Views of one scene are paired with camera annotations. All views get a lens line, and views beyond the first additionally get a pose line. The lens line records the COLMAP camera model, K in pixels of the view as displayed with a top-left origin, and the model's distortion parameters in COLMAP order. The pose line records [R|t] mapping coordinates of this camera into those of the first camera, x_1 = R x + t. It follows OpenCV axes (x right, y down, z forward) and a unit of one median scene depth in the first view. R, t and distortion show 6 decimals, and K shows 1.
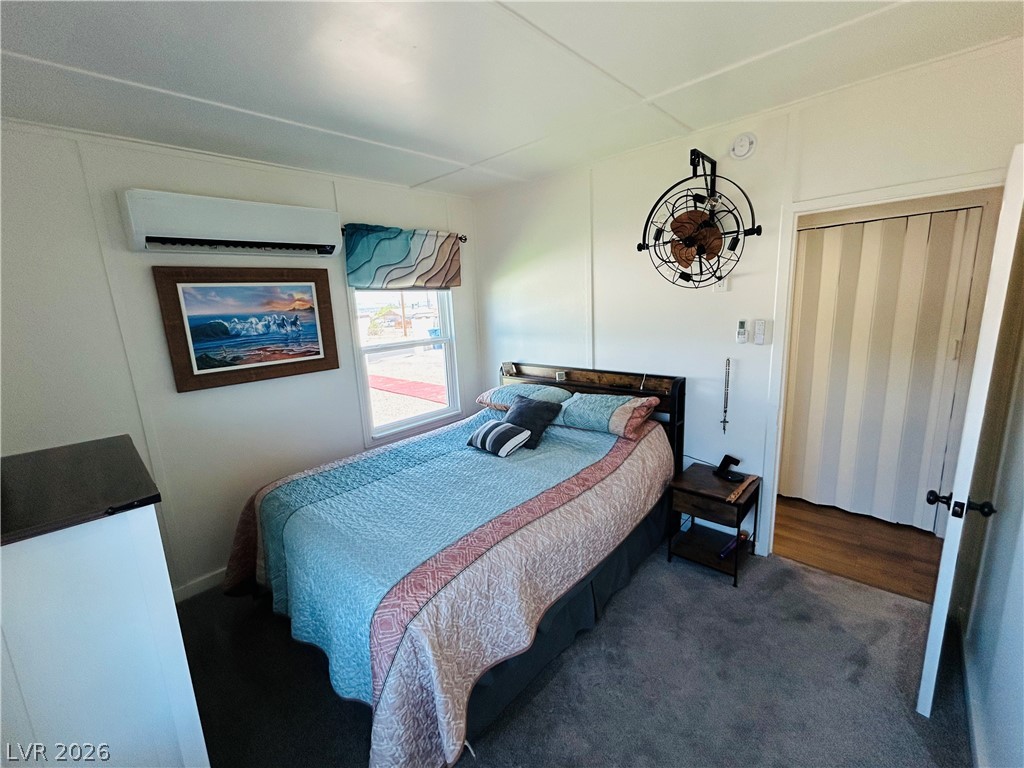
lens RADIAL K [[419.8, 0, 510.6], [0, 419.8, 381.8], [0, 0, 1]] dist [-0.002974, 0.000498]
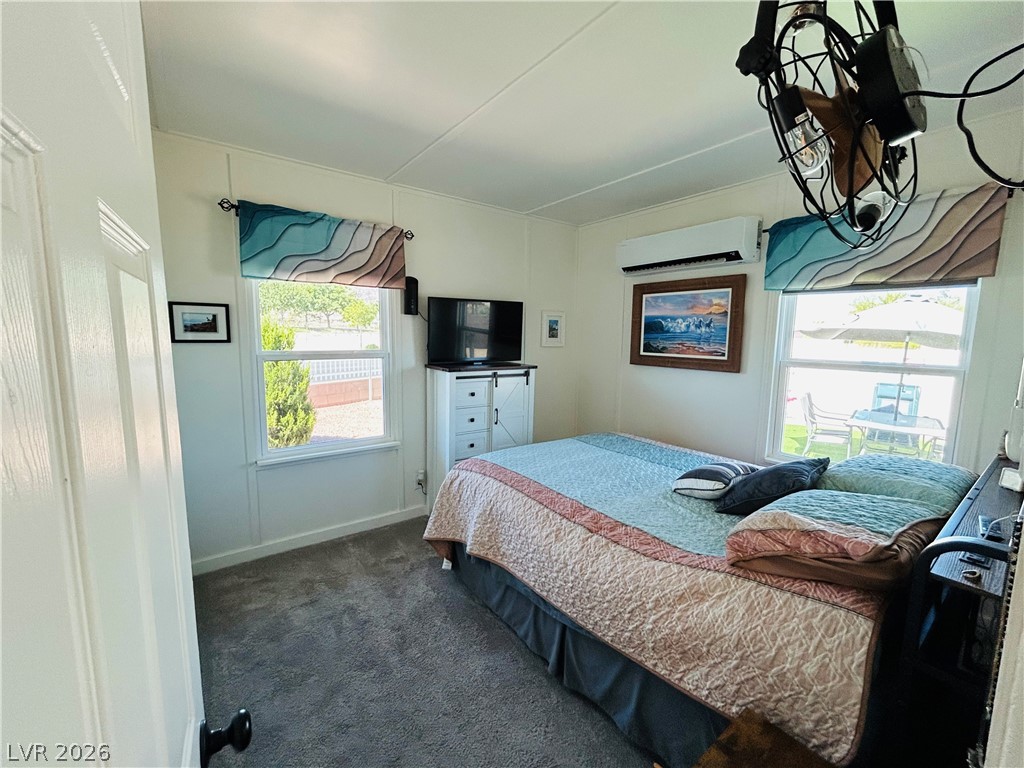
lens RADIAL K [[419.8, 0, 510.6], [0, 419.8, 381.8], [0, 0, 1]] dist [-0.002974, 0.000498]
pose [[-0.167114, 0.161915, -0.972551, 0.737041], [-0.195388, 0.961420, 0.193635, -0.112588], [0.966383, 0.222384, -0.129031, 0.693487]]
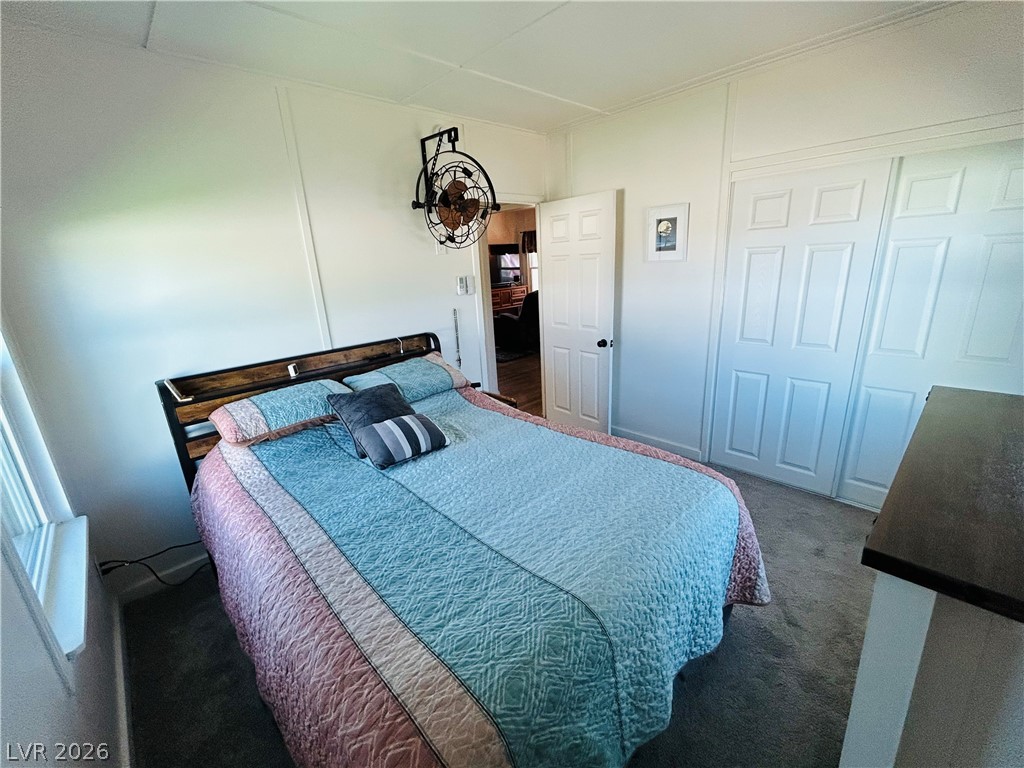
lens RADIAL K [[419.8, 0, 510.6], [0, 419.8, 381.8], [0, 0, 1]] dist [-0.002974, 0.000498]
pose [[0.070861, -0.239679, 0.968263, -0.708351], [0.242169, 0.945795, 0.216395, -0.076357], [-0.967643, 0.219149, 0.125063, 0.698357]]
